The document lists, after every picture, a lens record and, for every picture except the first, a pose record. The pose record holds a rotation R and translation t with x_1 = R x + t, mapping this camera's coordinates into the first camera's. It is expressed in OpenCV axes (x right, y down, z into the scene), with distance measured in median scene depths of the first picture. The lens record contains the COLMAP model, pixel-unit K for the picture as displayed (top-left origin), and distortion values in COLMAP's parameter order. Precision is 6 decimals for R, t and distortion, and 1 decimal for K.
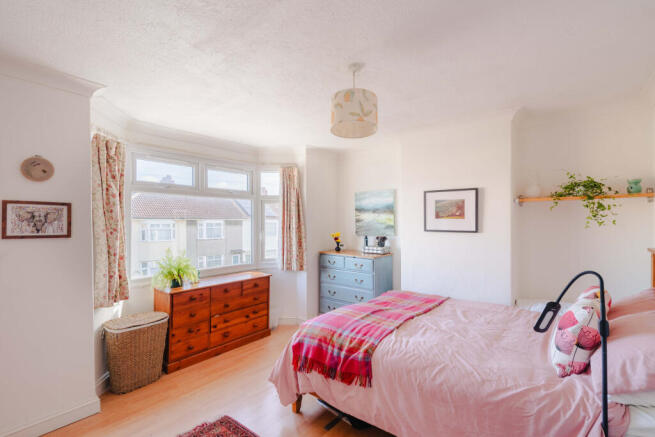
lens RADIAL K [[293.9, 0, 328.7], [0, 293.9, 230.8], [0, 0, 1]] dist [-0.000660, 0.000378]
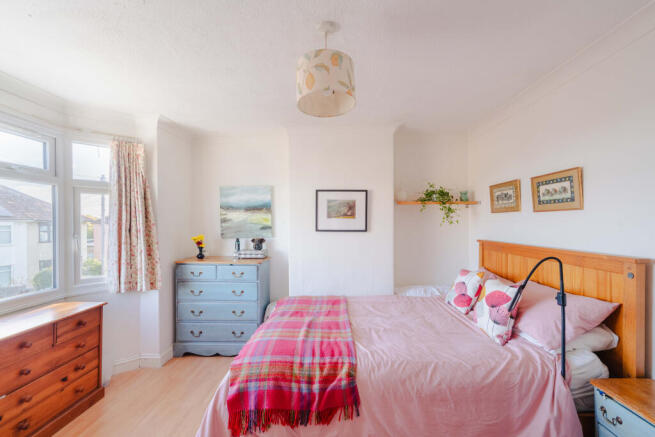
lens RADIAL K [[293.9, 0, 328.7], [0, 293.9, 230.8], [0, 0, 1]] dist [-0.000660, 0.000378]
pose [[0.785363, -0.014509, 0.618865, -0.244146], [0.019767, 0.999803, -0.001644, 0.002409], [-0.618720, 0.013524, 0.785495, 0.217616]]
